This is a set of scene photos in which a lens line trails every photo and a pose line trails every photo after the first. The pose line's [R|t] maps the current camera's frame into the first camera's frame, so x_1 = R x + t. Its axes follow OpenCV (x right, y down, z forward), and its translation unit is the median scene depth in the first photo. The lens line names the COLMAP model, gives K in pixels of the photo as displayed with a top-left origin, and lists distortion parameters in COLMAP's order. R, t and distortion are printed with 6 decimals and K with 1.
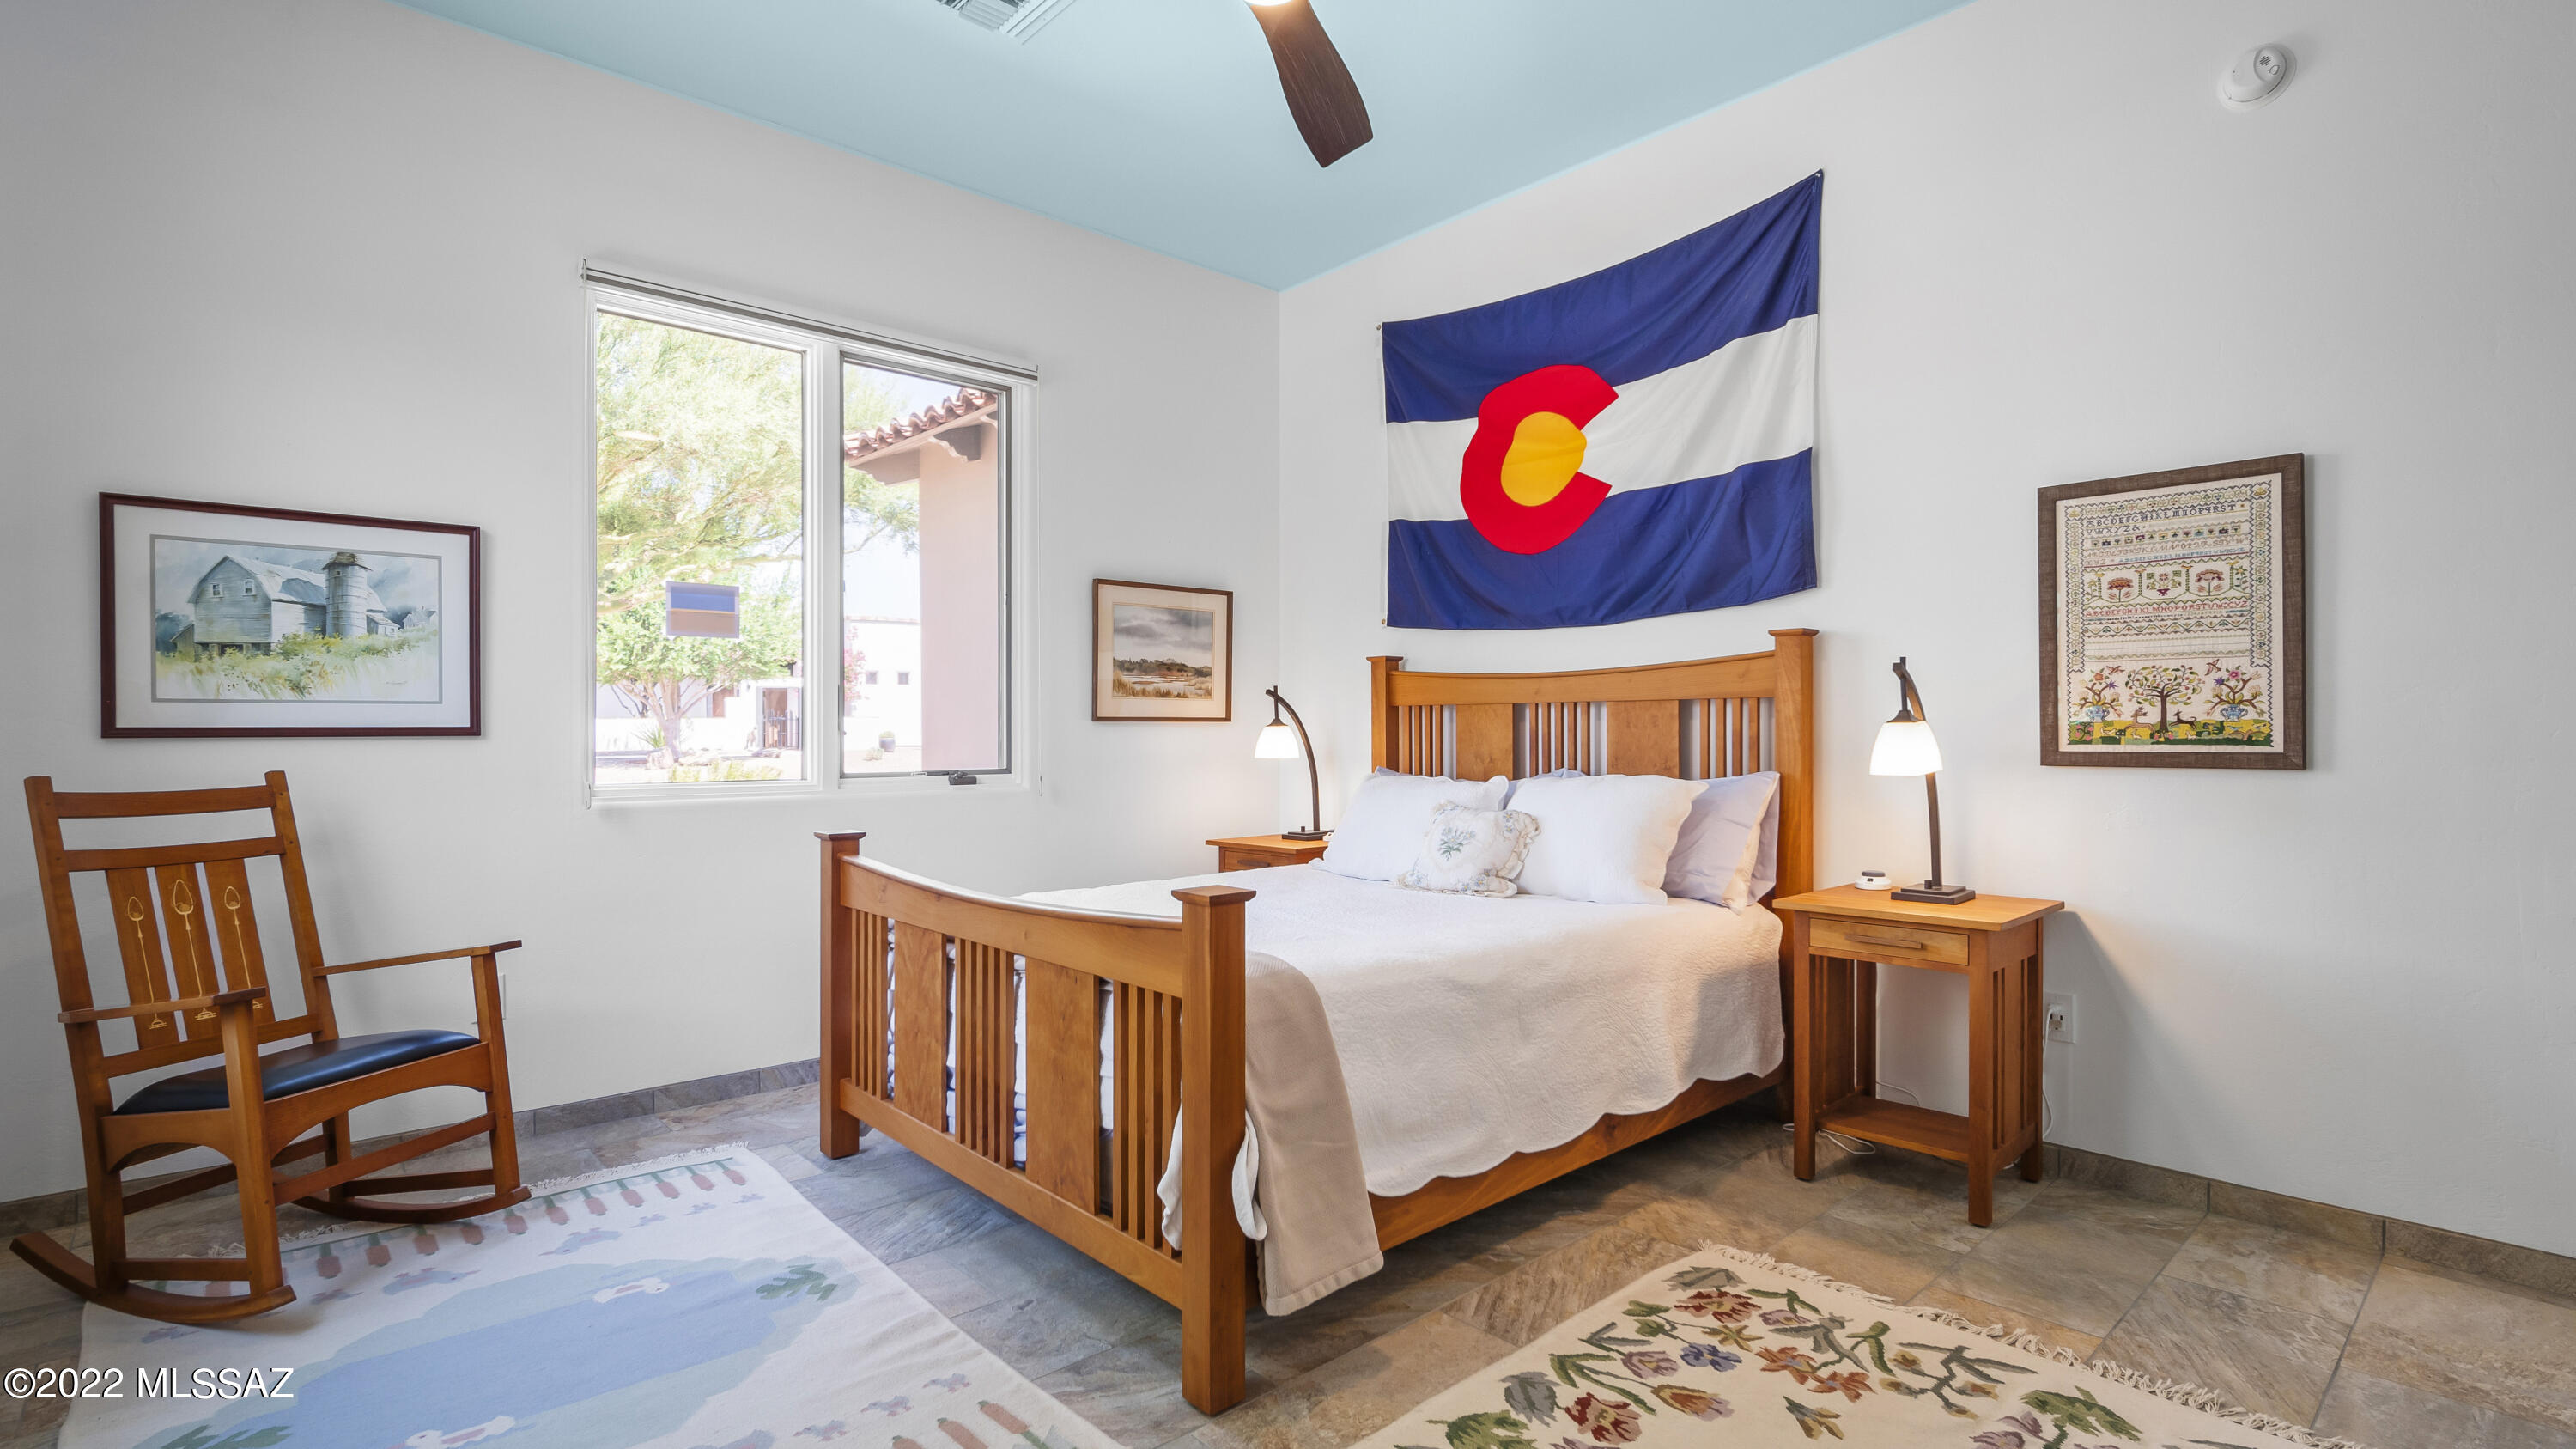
lens RADIAL K [[1189.2, 0, 1290.7], [0, 1189.2, 732.2], [0, 0, 1]] dist [-0.004071, -0.000045]
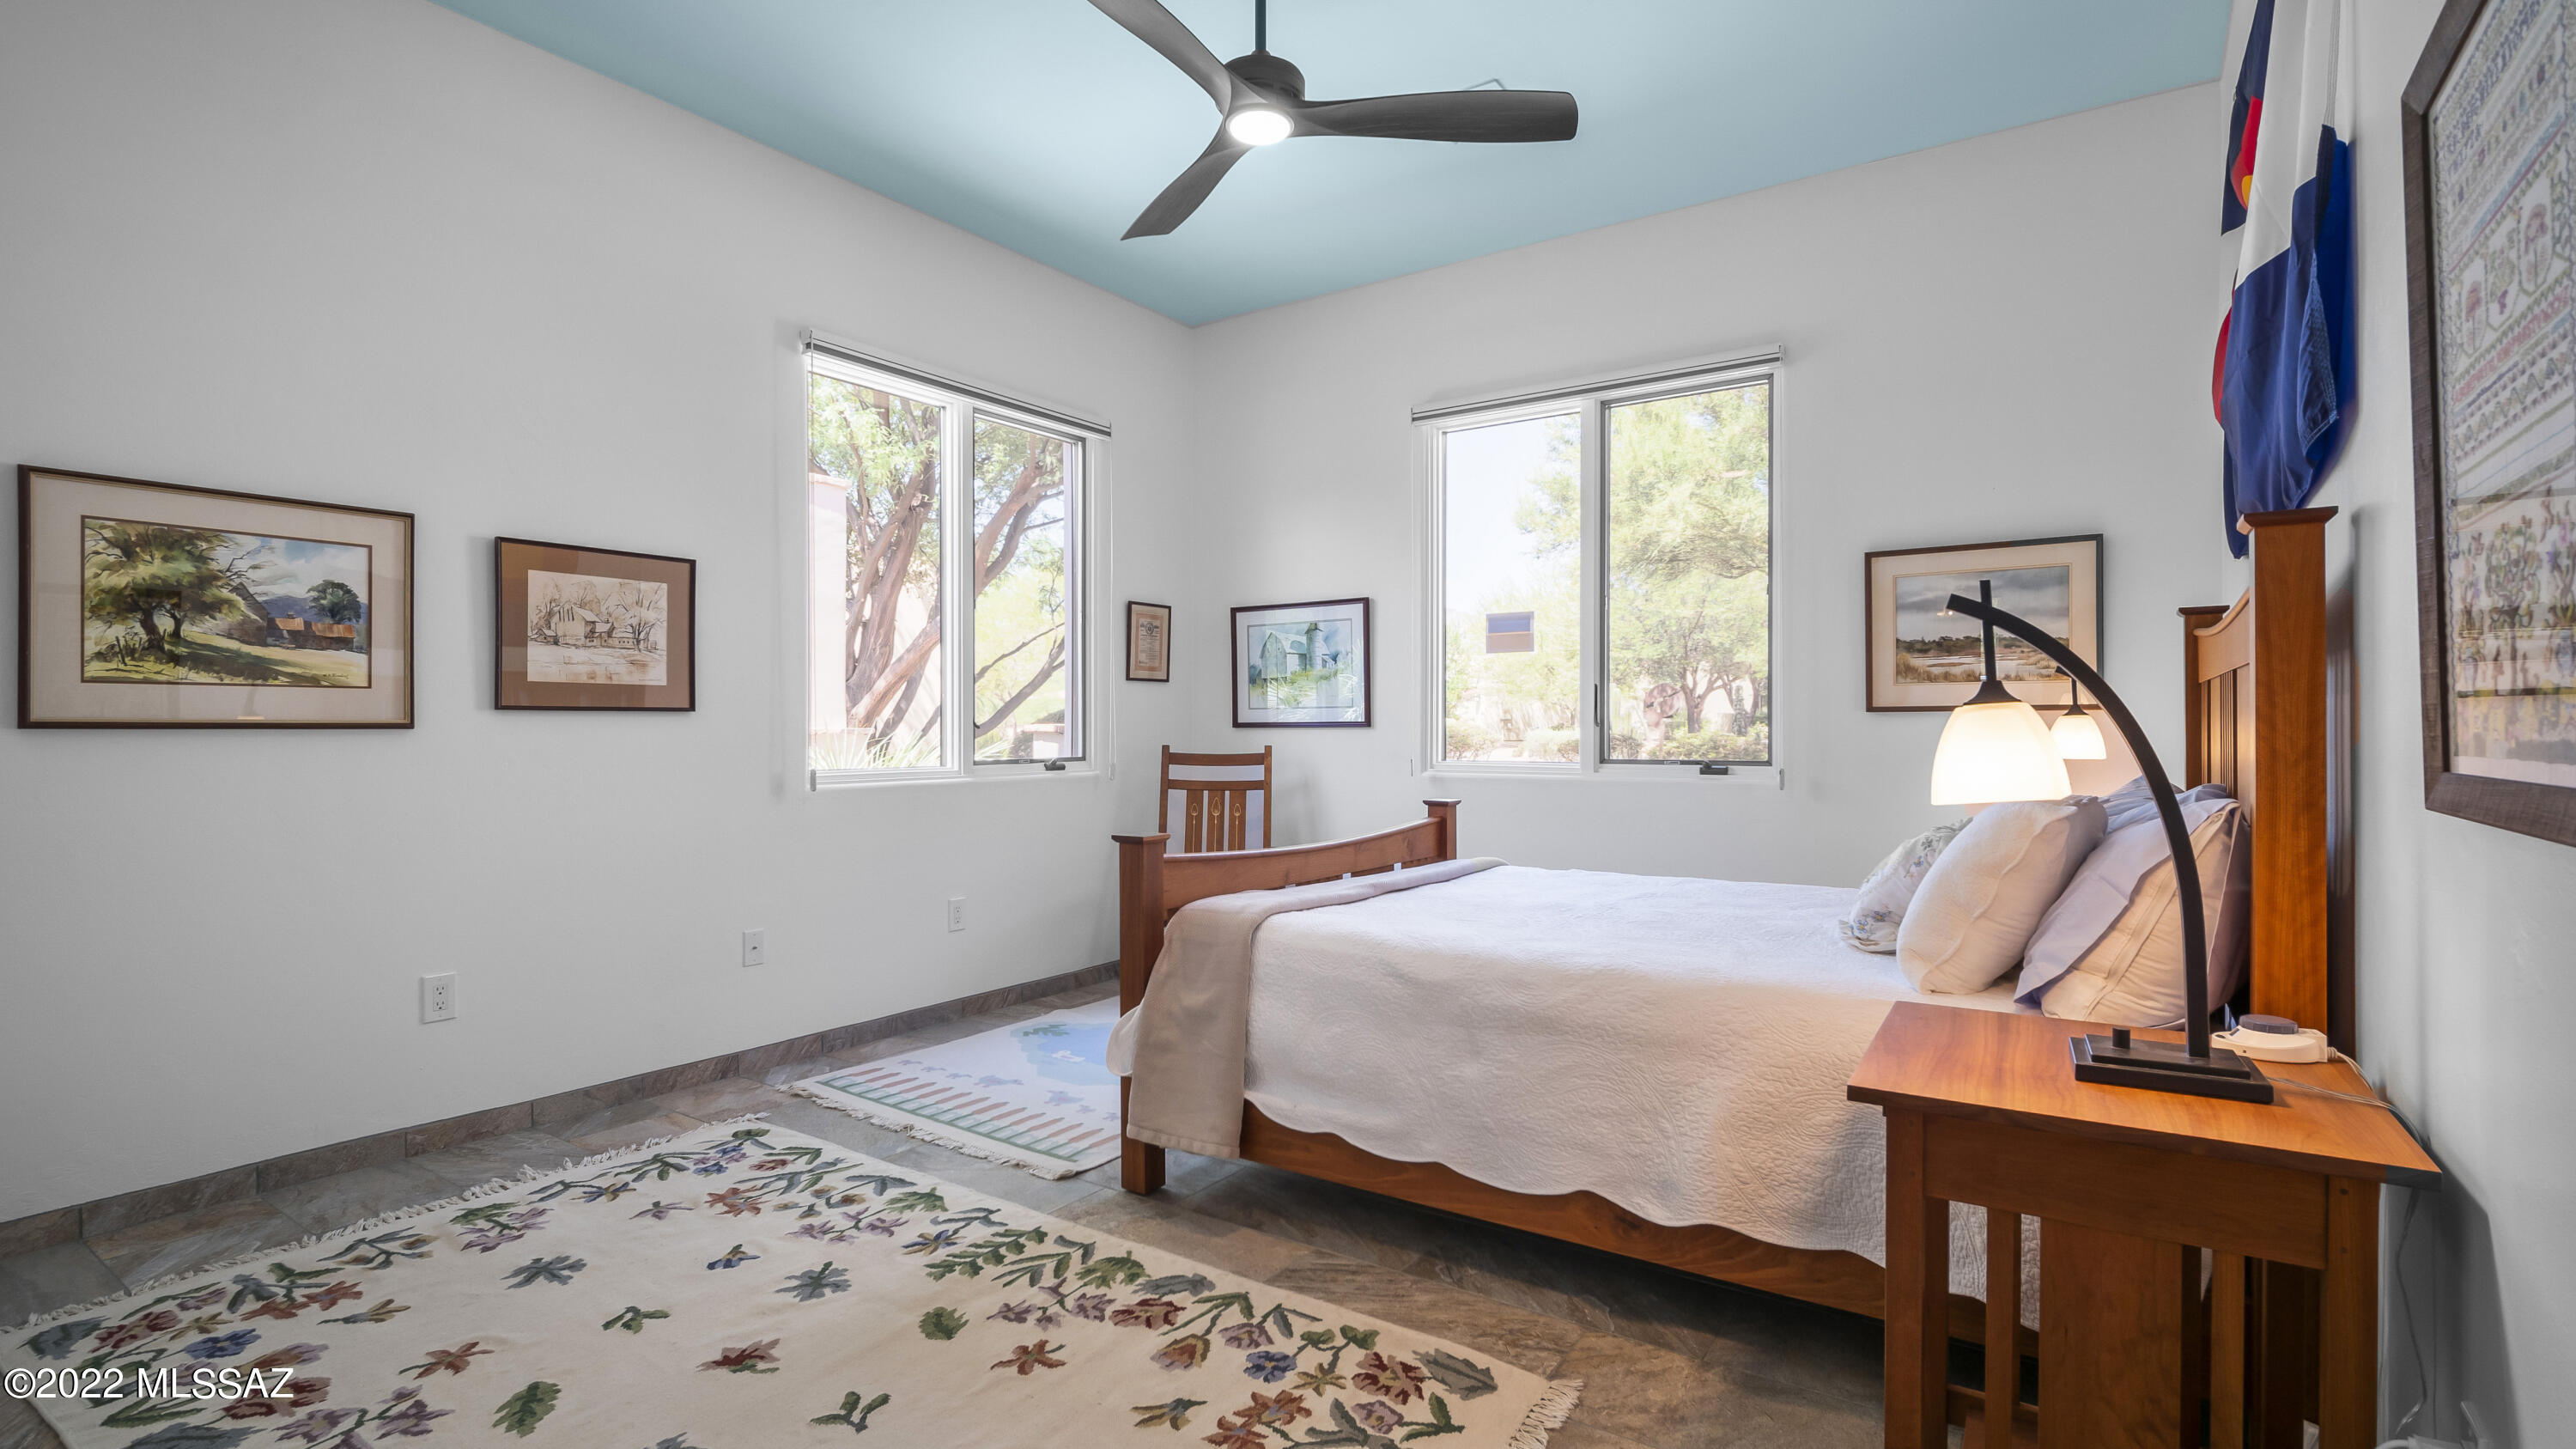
lens RADIAL K [[1189.2, 0, 1292.6], [0, 1189.2, 725.4], [0, 0, 1]] dist [-0.004071, -0.000045]
pose [[0.237977, 0.000098, -0.971271, 0.991945], [0.001783, 0.999998, 0.000538, -0.000053], [0.971269, -0.001859, 0.237977, 0.598339]]
